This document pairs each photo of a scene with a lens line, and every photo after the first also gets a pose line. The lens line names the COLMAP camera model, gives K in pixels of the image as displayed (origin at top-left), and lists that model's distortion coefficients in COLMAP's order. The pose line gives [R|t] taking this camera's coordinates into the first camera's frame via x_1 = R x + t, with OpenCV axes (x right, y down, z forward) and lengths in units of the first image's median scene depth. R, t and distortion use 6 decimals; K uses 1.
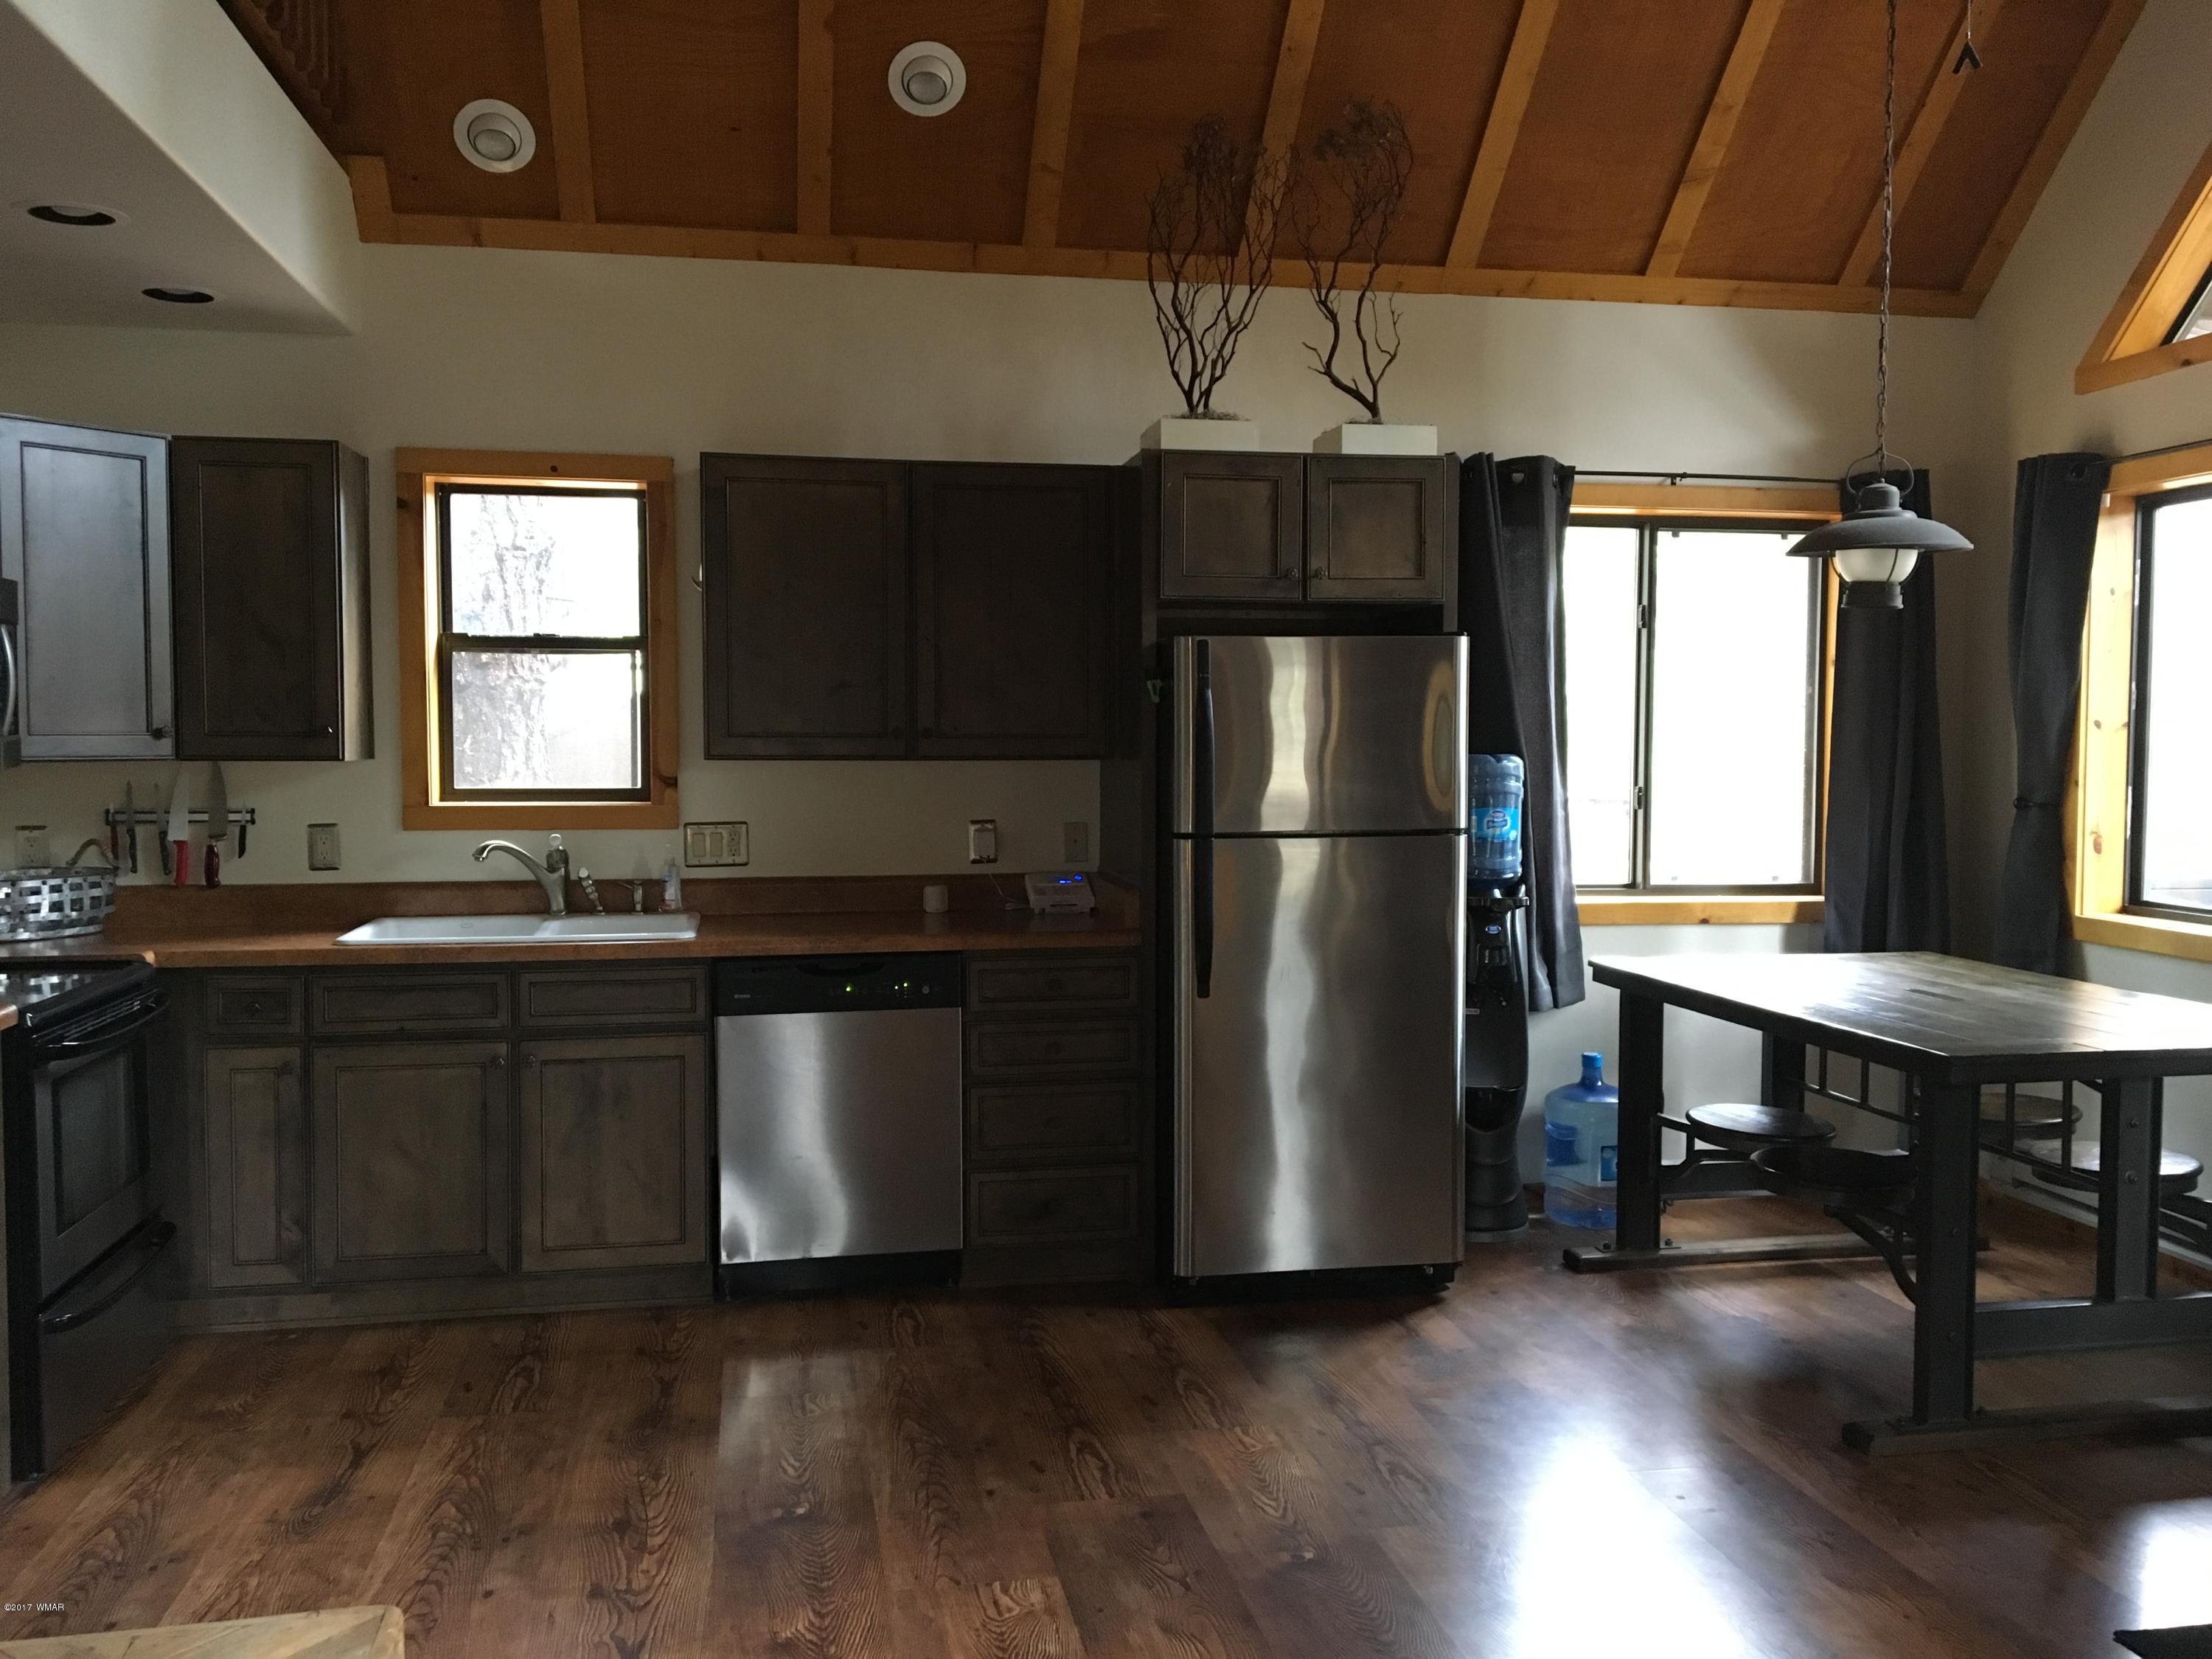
lens RADIAL K [[1866.1, 0, 1101.8], [0, 1866.1, 829.6], [0, 0, 1]] dist [0.085953, -0.114227]
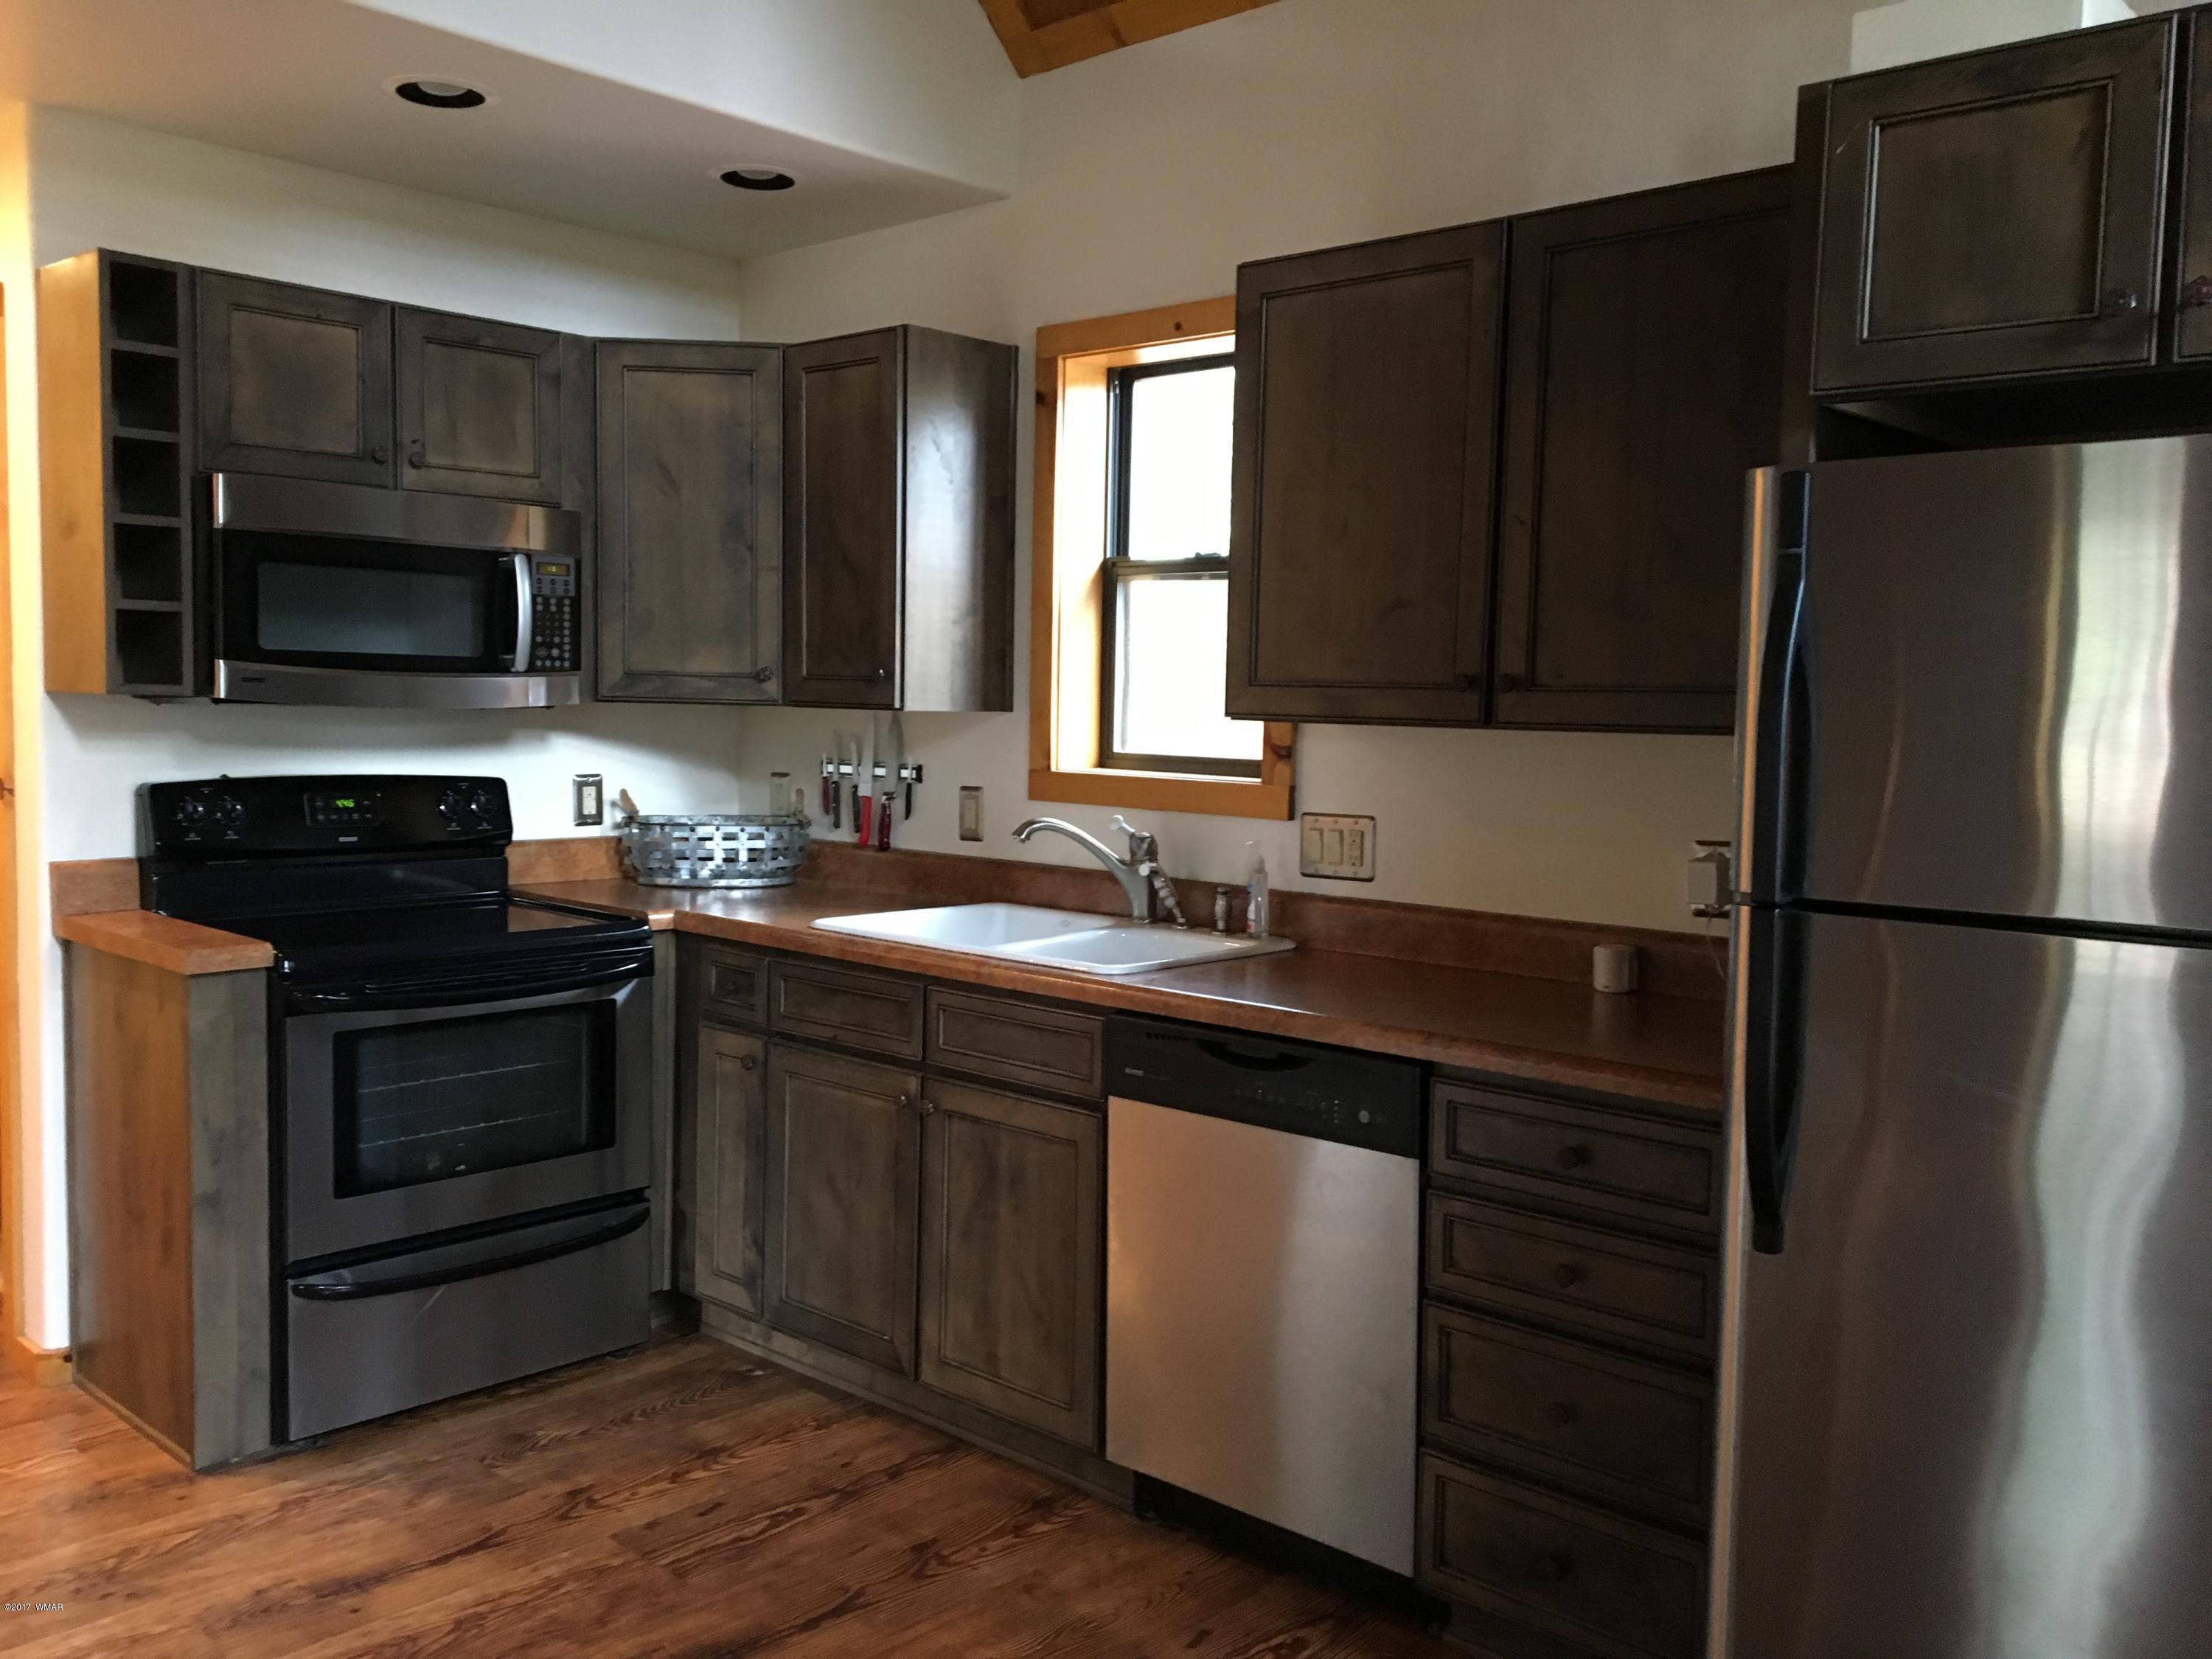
lens RADIAL K [[1866.1, 0, 1086.9], [0, 1866.1, 824.1], [0, 0, 1]] dist [0.085953, -0.114227]
pose [[0.595133, 0.067108, -0.800820, 0.314094], [-0.063995, 0.997300, 0.036014, -0.021052], [0.801075, 0.029815, 0.597821, 0.568333]]
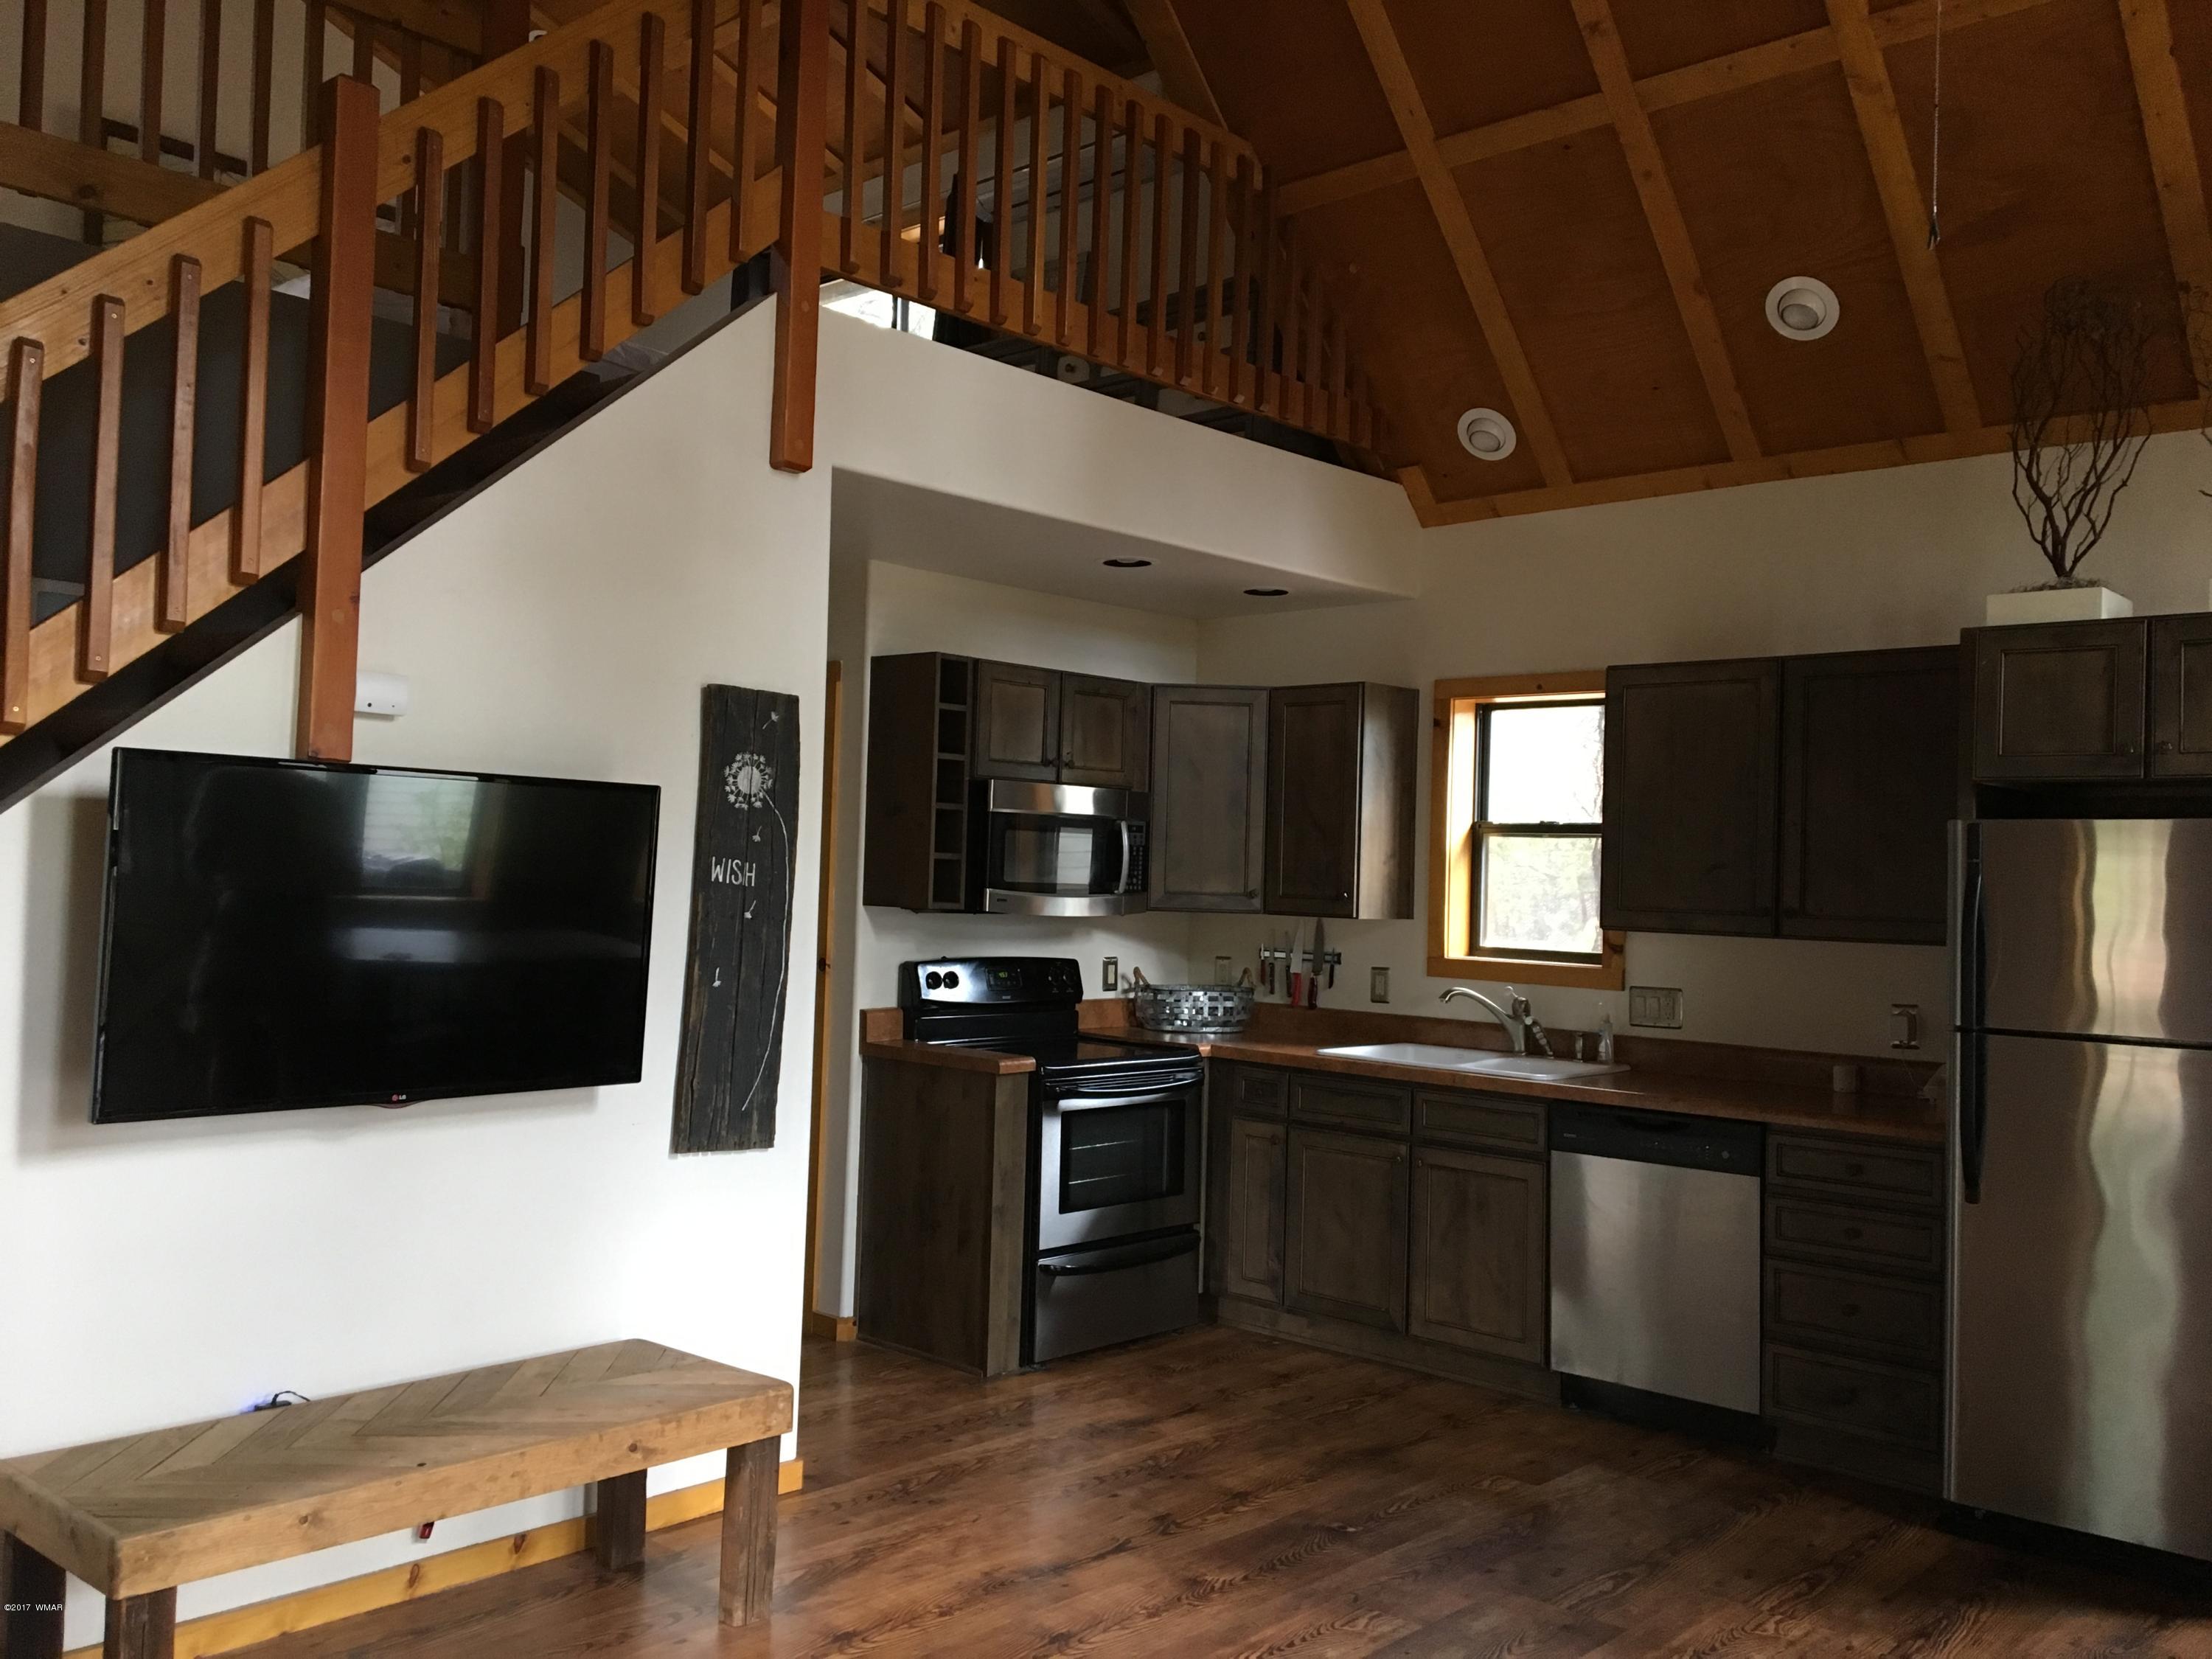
lens RADIAL K [[1866.1, 0, 1095.1], [0, 1866.1, 825.1], [0, 0, 1]] dist [0.085953, -0.114227]
pose [[0.597874, -0.004790, -0.801576, 0.541340], [-0.071915, 0.995629, -0.059589, -0.010364], [0.798357, 0.093272, 0.594917, 0.062350]]
